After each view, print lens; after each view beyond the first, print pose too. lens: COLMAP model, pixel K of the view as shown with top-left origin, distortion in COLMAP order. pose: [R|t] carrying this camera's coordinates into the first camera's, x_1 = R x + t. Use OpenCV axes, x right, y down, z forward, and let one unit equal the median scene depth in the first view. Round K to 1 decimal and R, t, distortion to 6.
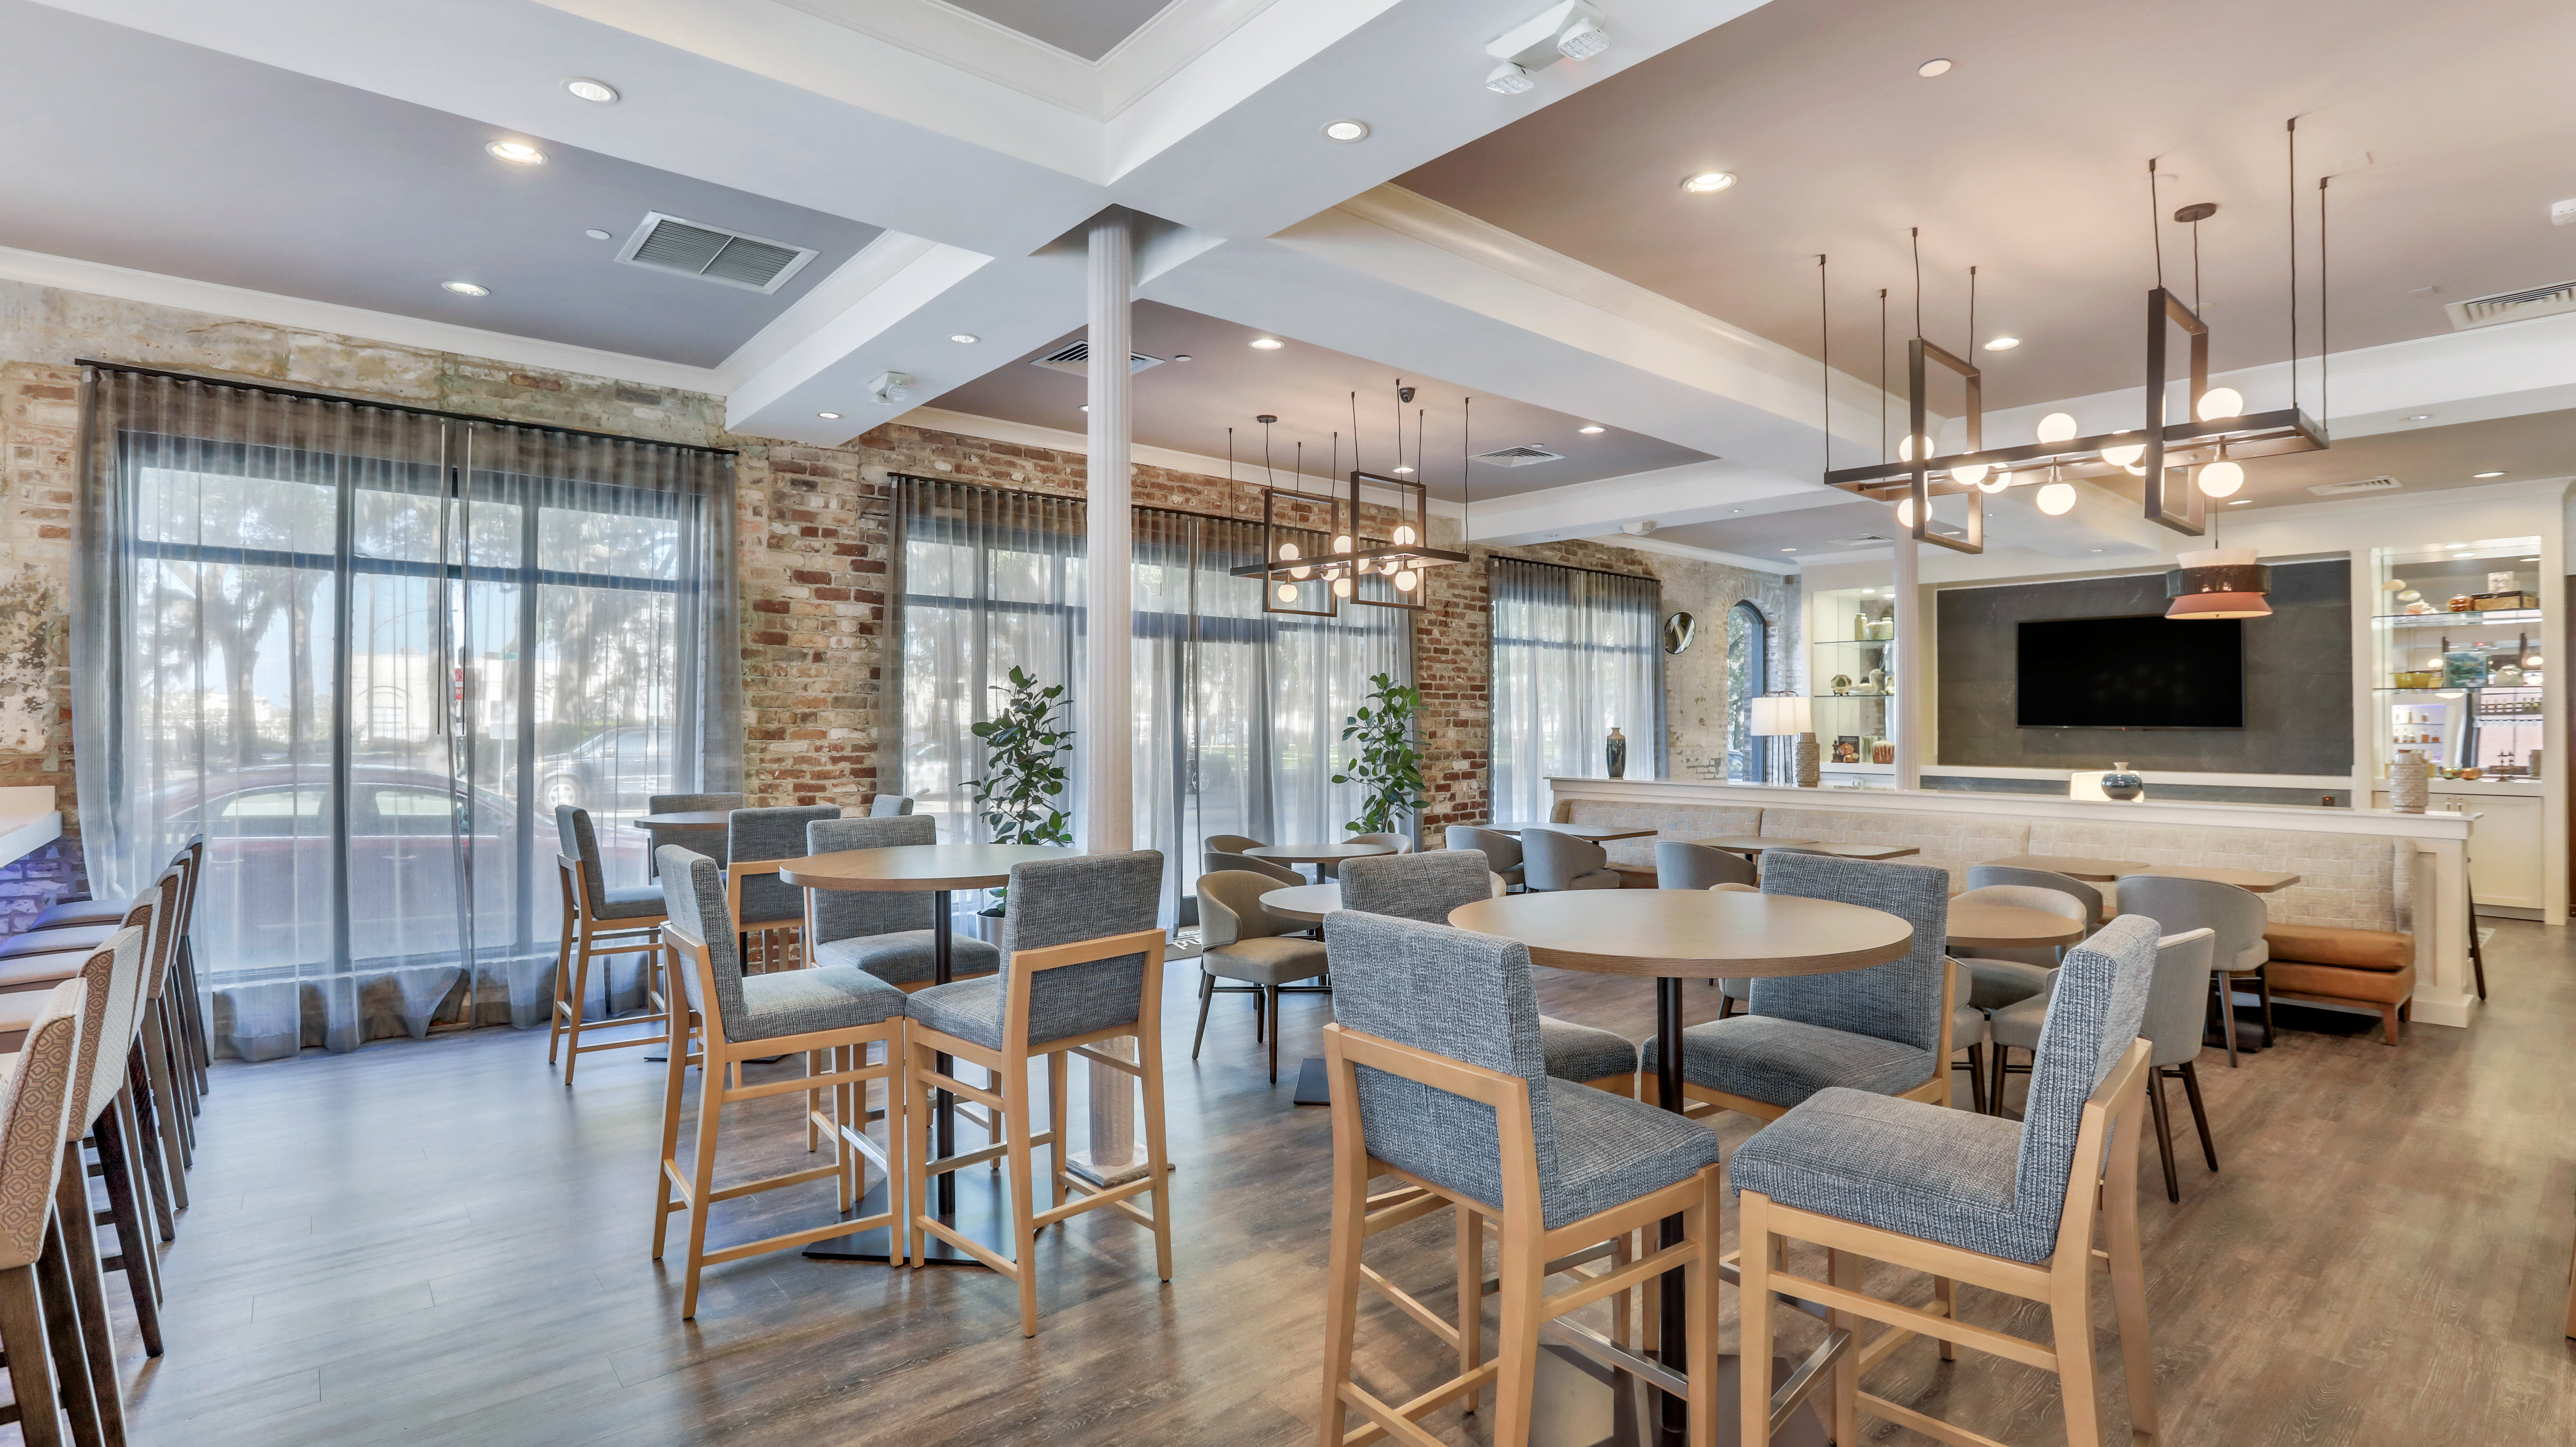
lens RADIAL K [[1213.8, 0, 1303.2], [0, 1213.8, 711.3], [0, 0, 1]] dist [-0.005556, -0.000277]
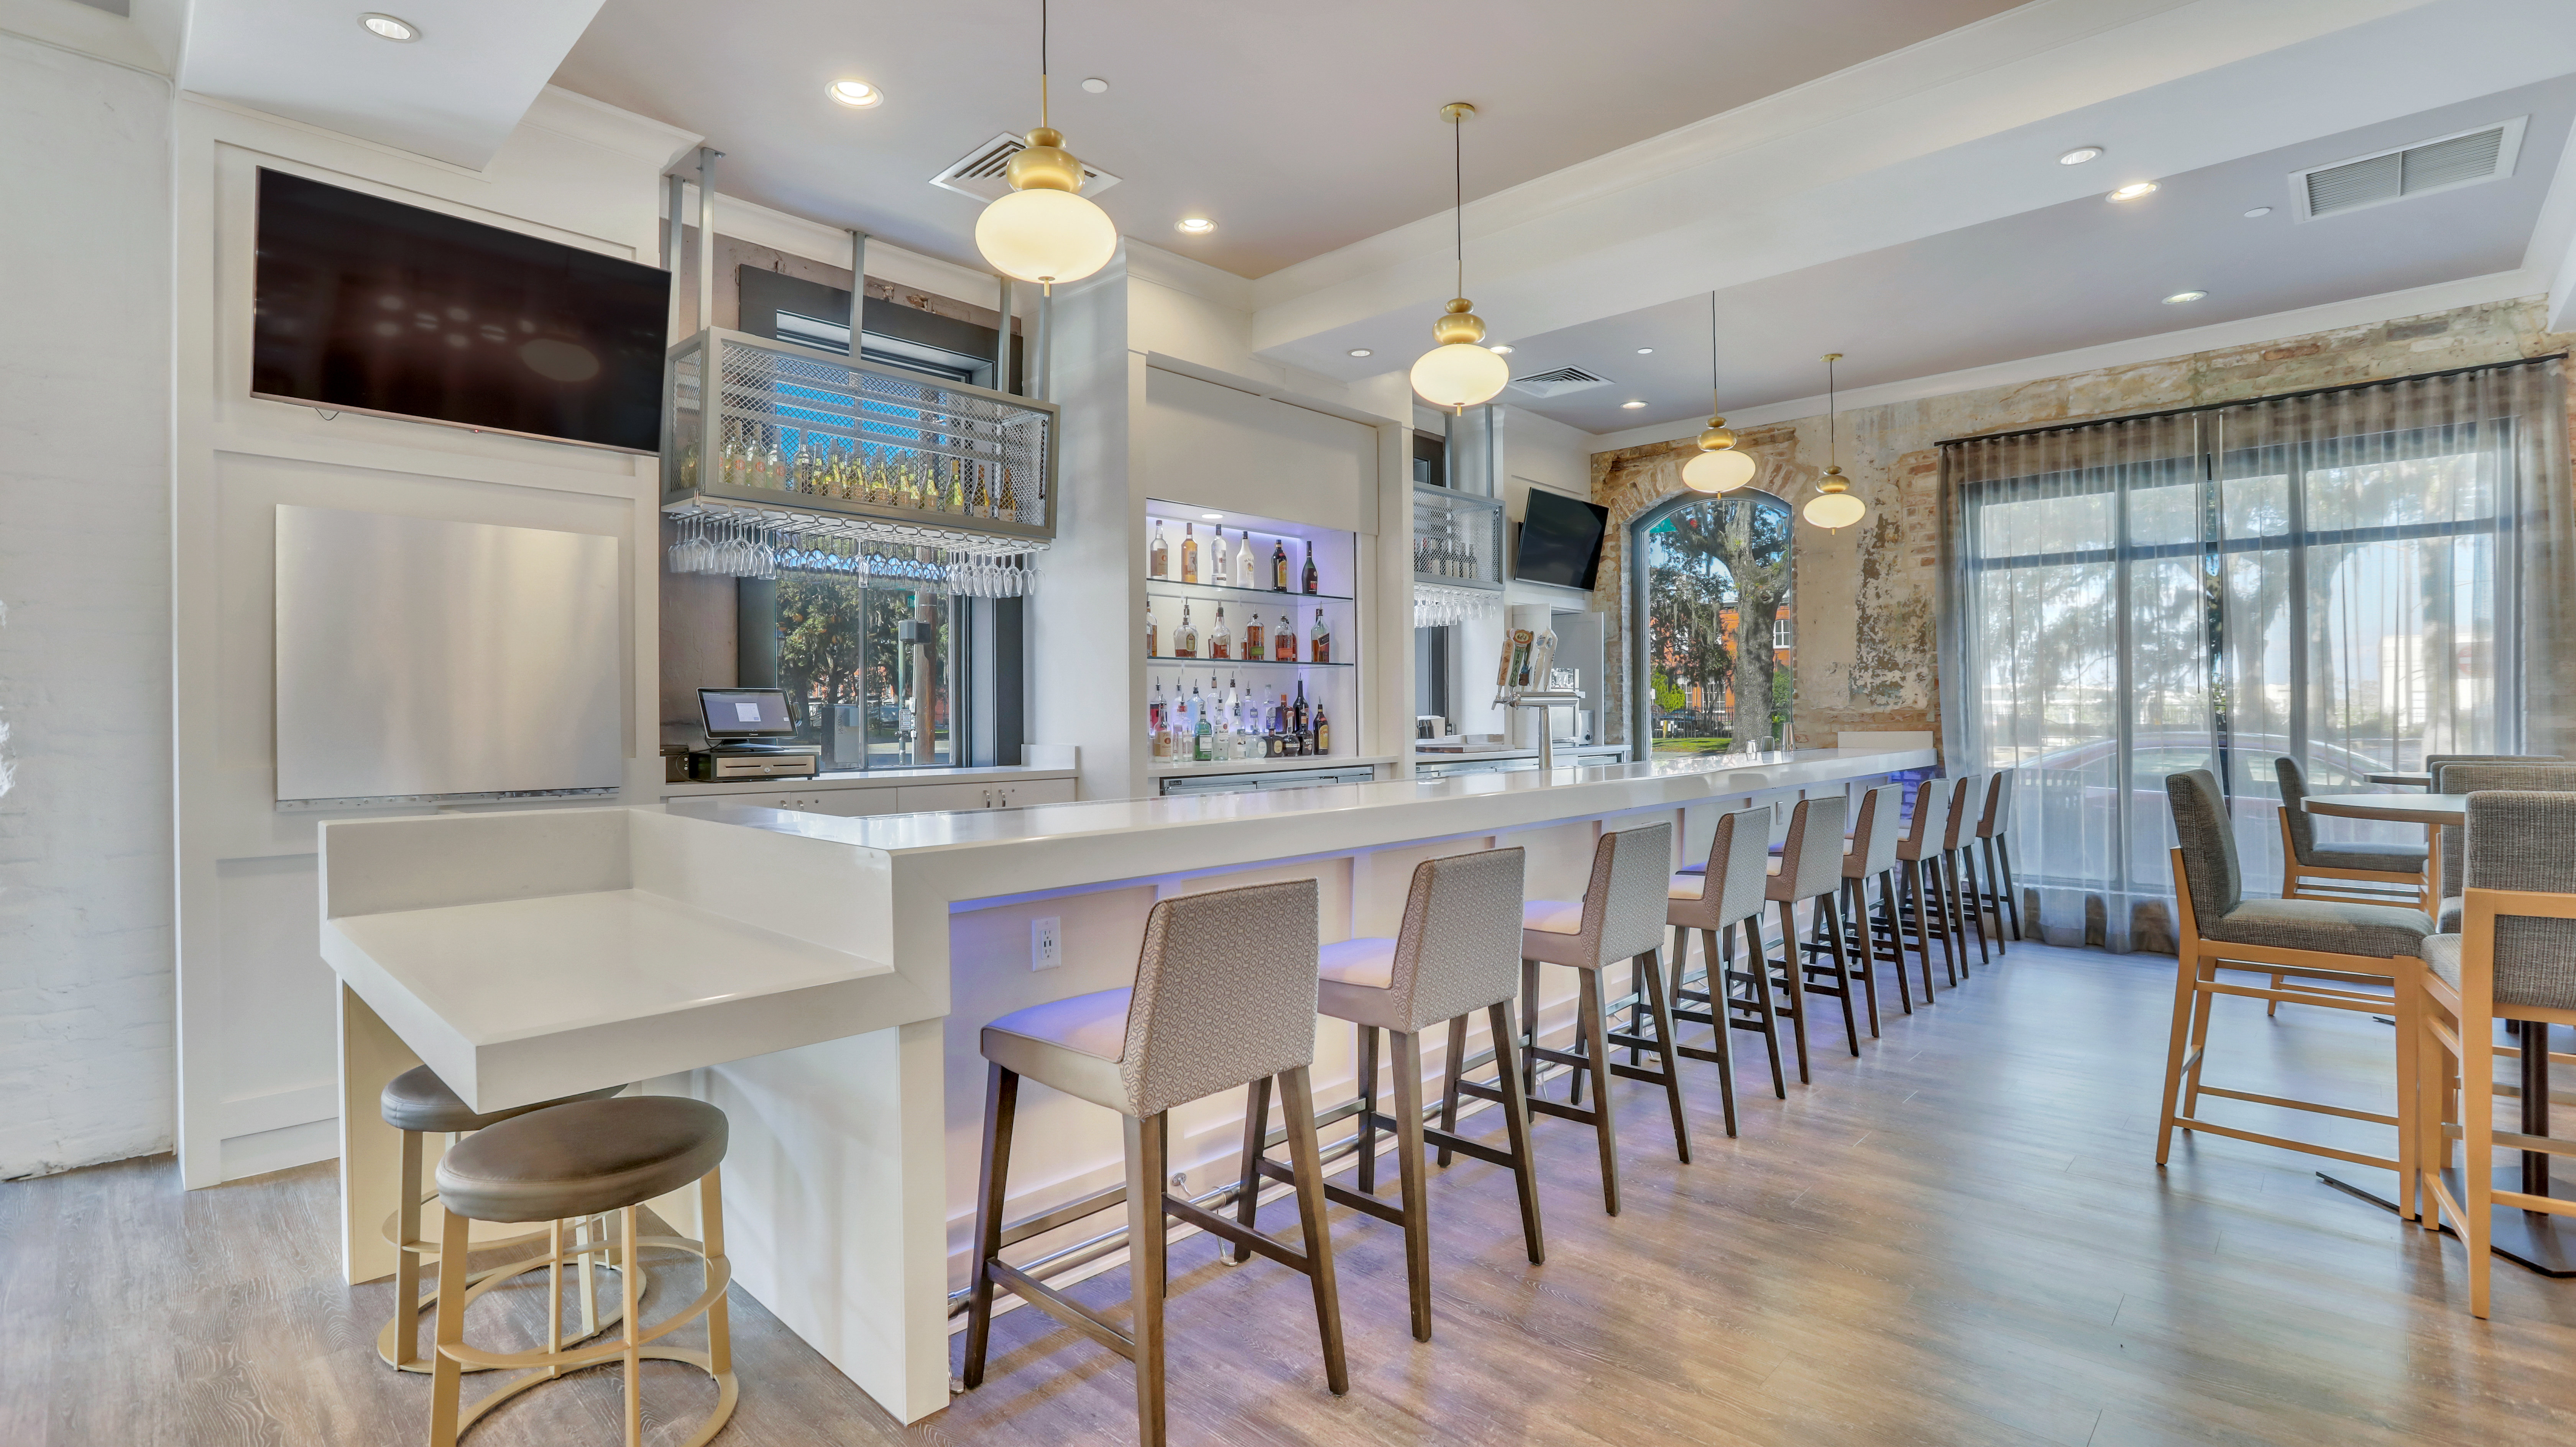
lens RADIAL K [[1213.8, 0, 1295.3], [0, 1213.8, 722.3], [0, 0, 1]] dist [-0.005556, -0.000277]
pose [[0.143125, -0.002613, -0.989701, 0.294859], [0.018817, 0.999823, 0.000081, 0.031331], [0.989526, -0.018635, 0.143148, 0.005158]]
